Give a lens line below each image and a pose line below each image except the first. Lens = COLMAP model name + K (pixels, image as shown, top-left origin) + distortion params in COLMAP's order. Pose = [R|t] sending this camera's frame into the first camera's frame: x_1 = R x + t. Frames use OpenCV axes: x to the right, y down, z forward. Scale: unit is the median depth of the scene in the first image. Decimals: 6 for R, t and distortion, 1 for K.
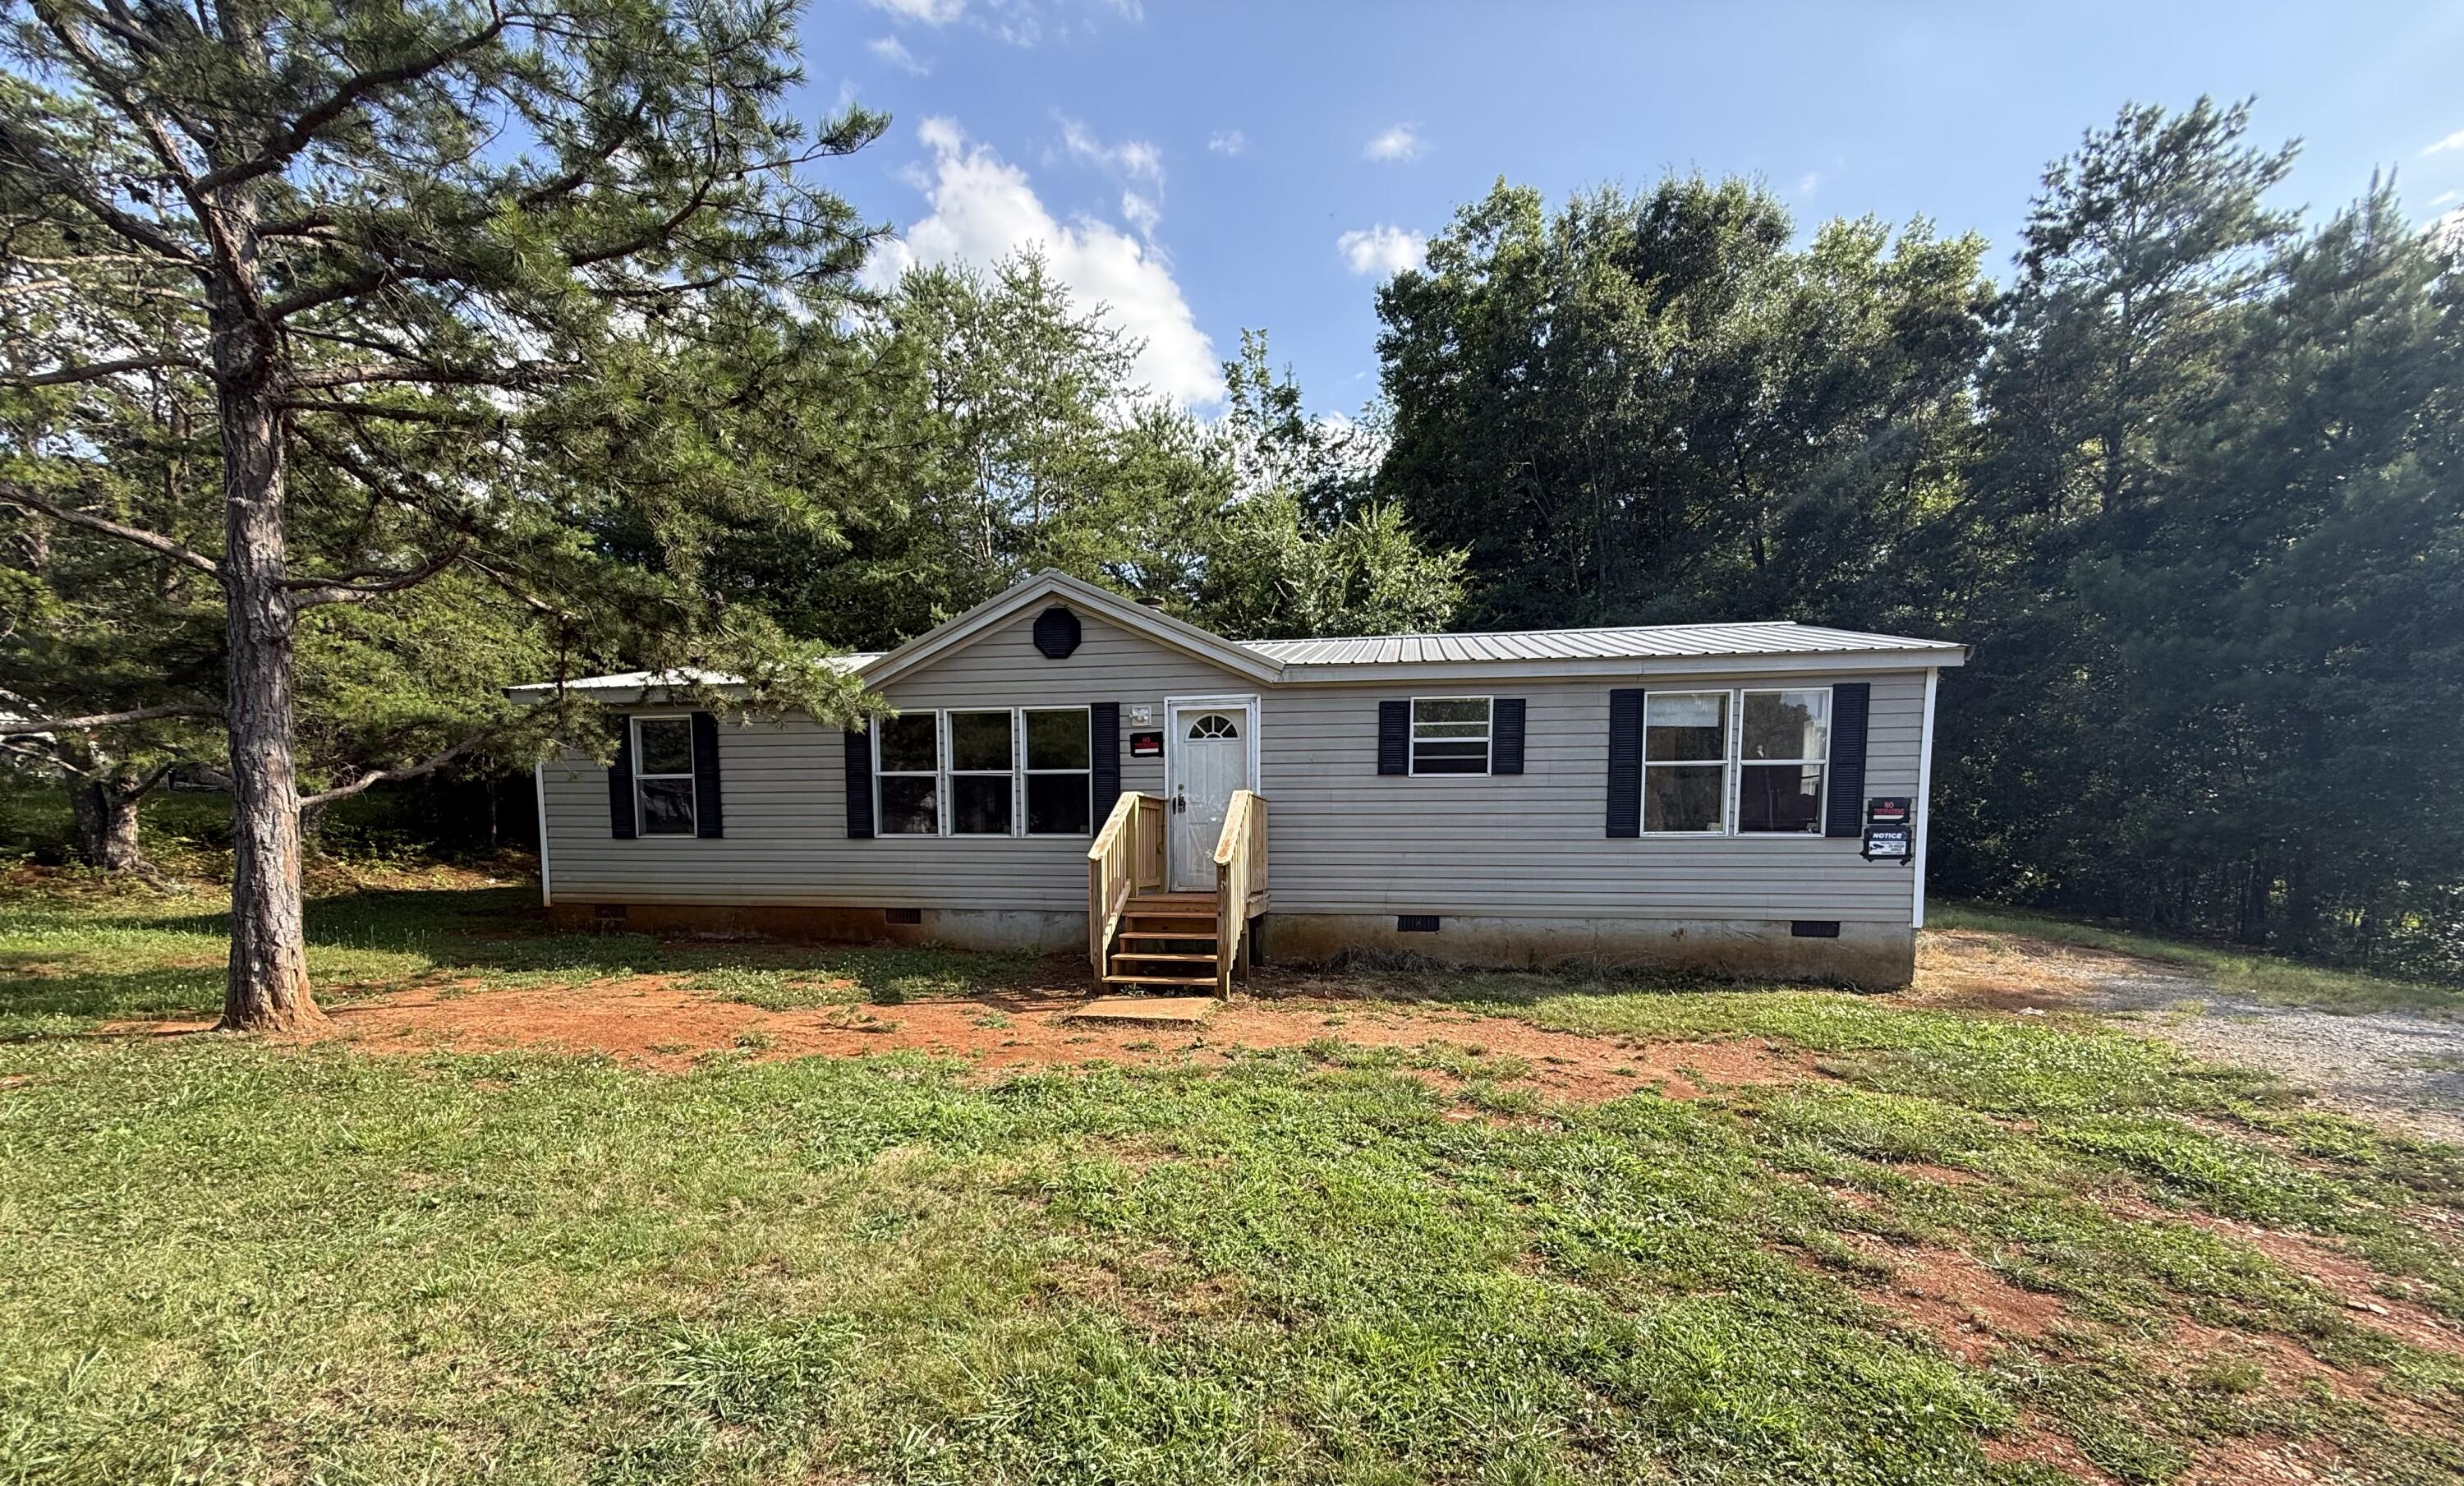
lens RADIAL K [[996.9, 0, 1229.0], [0, 996.9, 898.3], [0, 0, 1]] dist [-0.000526, 0.000565]
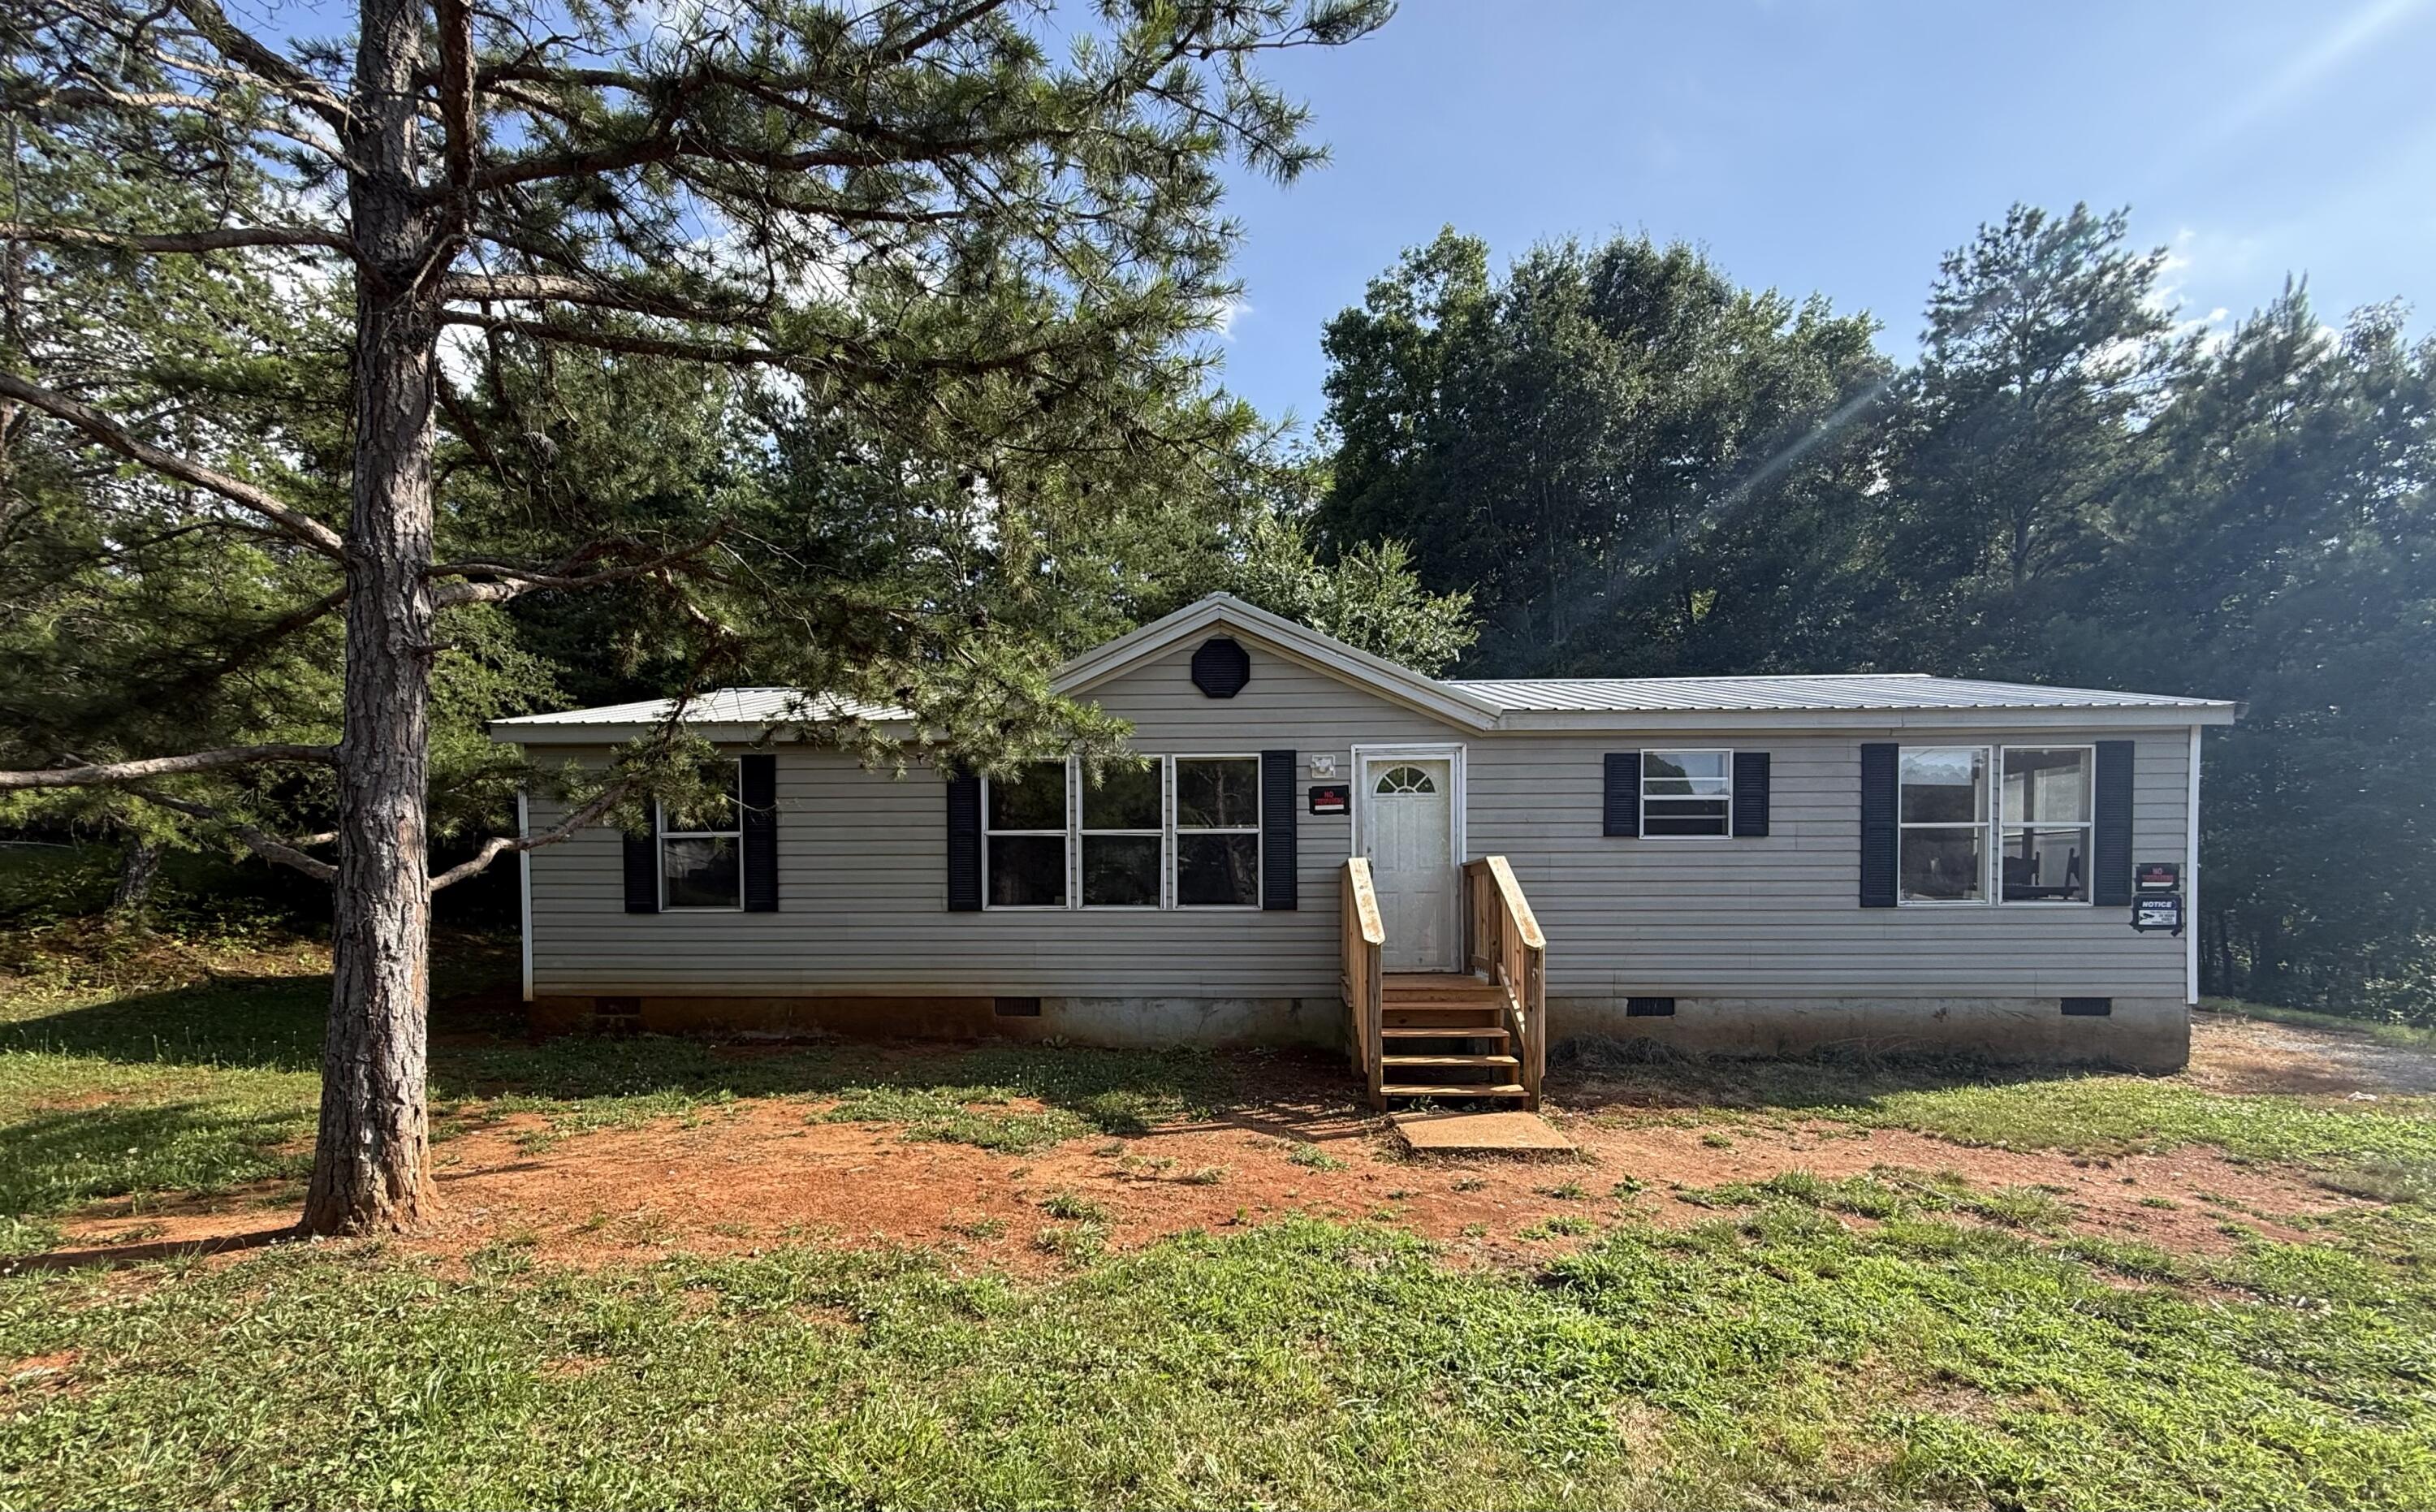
lens RADIAL K [[1059.8, 0, 1233.9], [0, 1059.8, 886.3], [0, 0, 1]] dist [-0.000243, -0.000917]
pose [[0.991283, -0.004042, 0.131687, -0.284293], [0.012390, 0.997960, -0.062633, -0.025602], [-0.131165, 0.063718, 0.989311, 0.123829]]
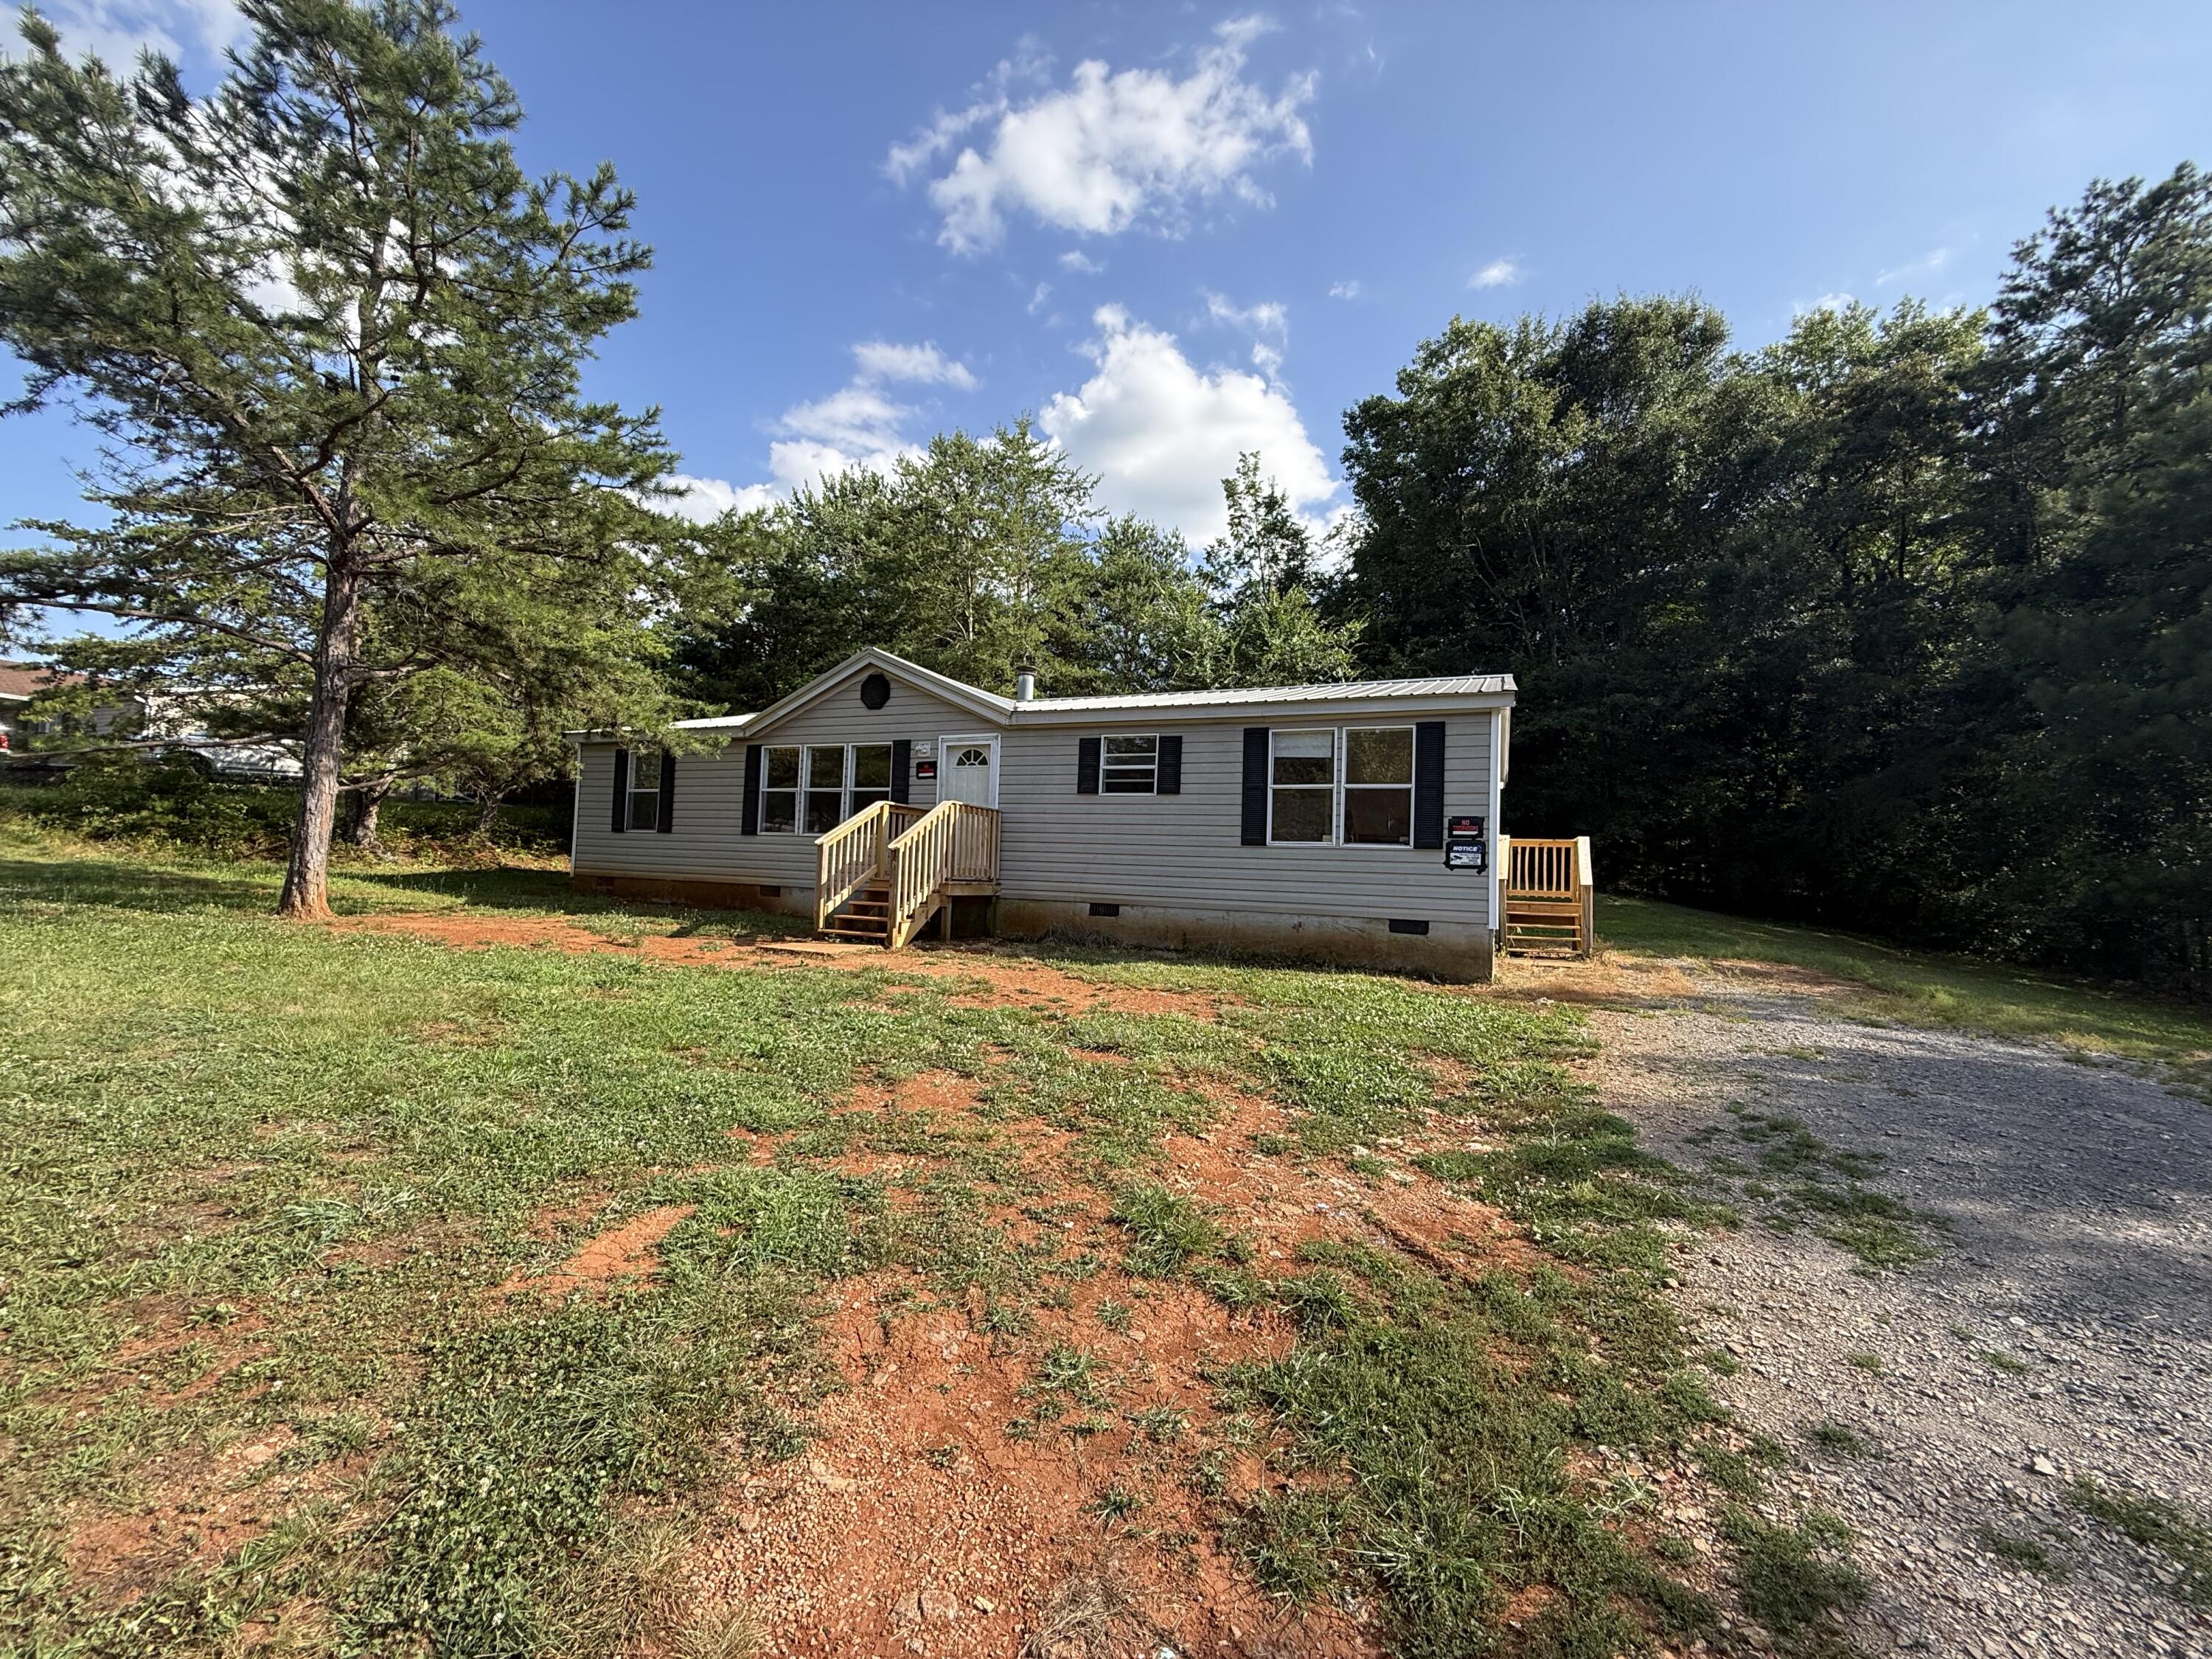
lens RADIAL K [[880.1, 0, 1086.5], [0, 880.1, 800.2], [0, 0, 1]] dist [0.000850, -0.000050]
pose [[0.969405, 0.016106, -0.244937, 0.429332], [-0.050888, 0.989353, -0.136346, 0.040132], [0.240133, 0.144639, 0.959904, -0.099614]]
